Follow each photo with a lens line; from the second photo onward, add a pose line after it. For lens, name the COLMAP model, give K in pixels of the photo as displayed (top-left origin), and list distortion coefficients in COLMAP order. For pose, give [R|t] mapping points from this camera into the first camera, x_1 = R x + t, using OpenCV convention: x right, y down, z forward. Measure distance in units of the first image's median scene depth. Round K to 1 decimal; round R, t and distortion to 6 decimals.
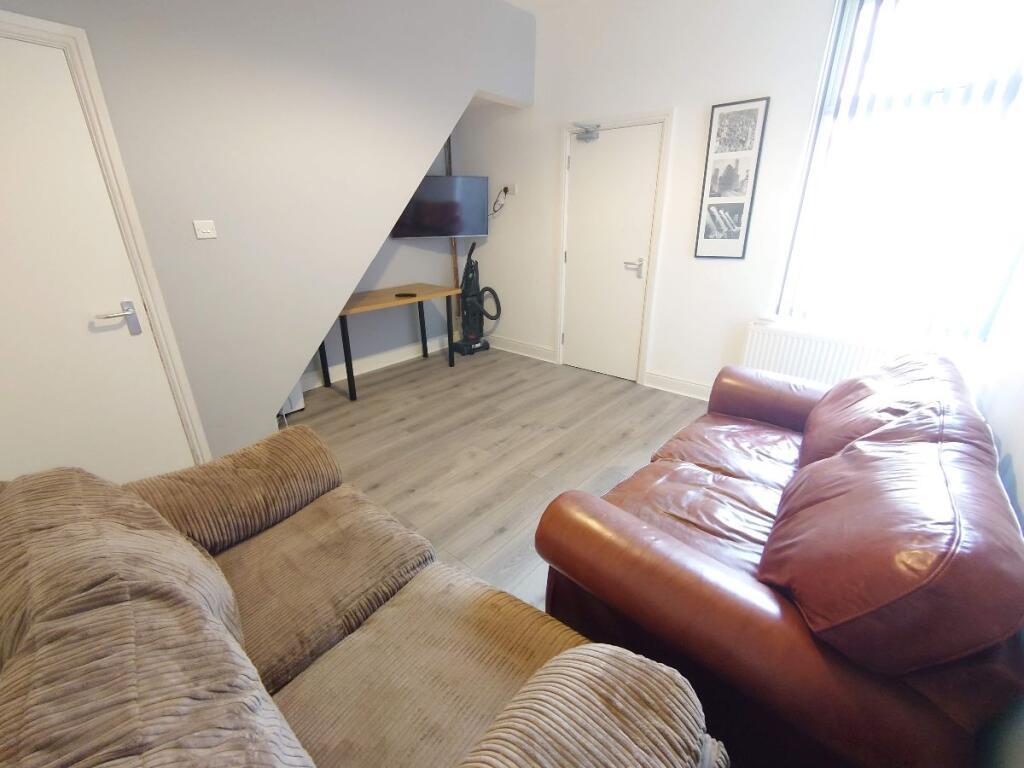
lens RADIAL K [[443.2, 0, 515.3], [0, 443.2, 385.6], [0, 0, 1]] dist [0.000906, 0.000103]
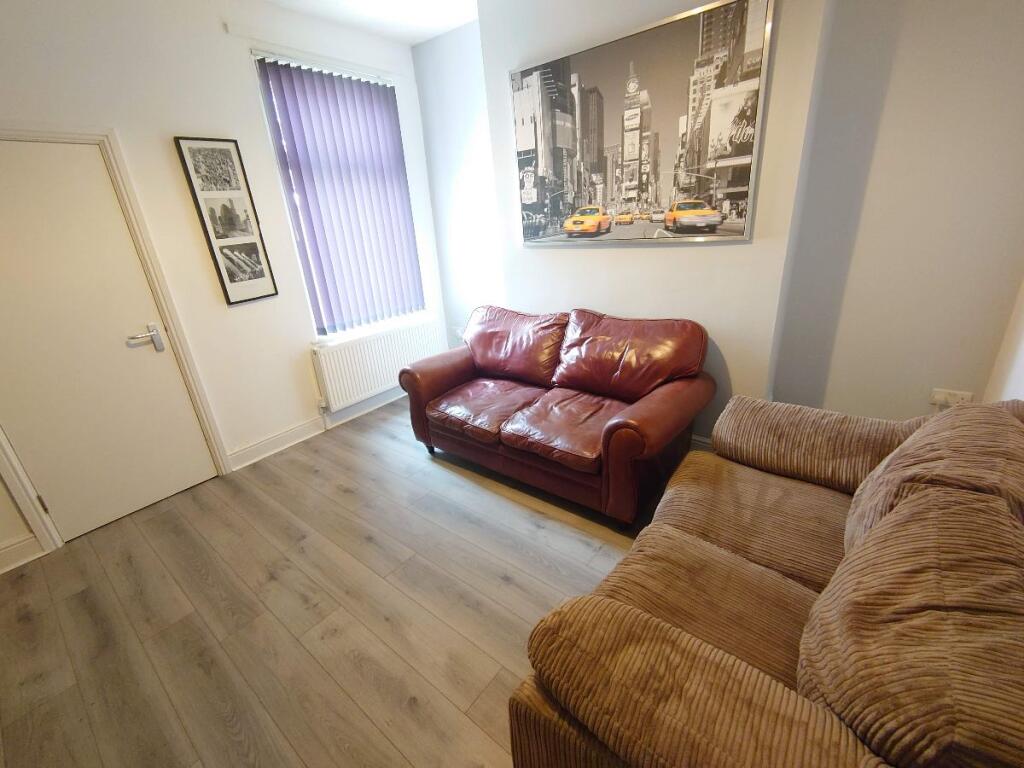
lens RADIAL K [[443.2, 0, 514.4], [0, 443.2, 381.0], [0, 0, 1]] dist [0.000906, 0.000103]
pose [[-0.027022, -0.348929, 0.936760, -0.513523], [0.445153, 0.834856, 0.323812, -0.210515], [-0.895047, 0.425751, 0.132767, 0.471584]]
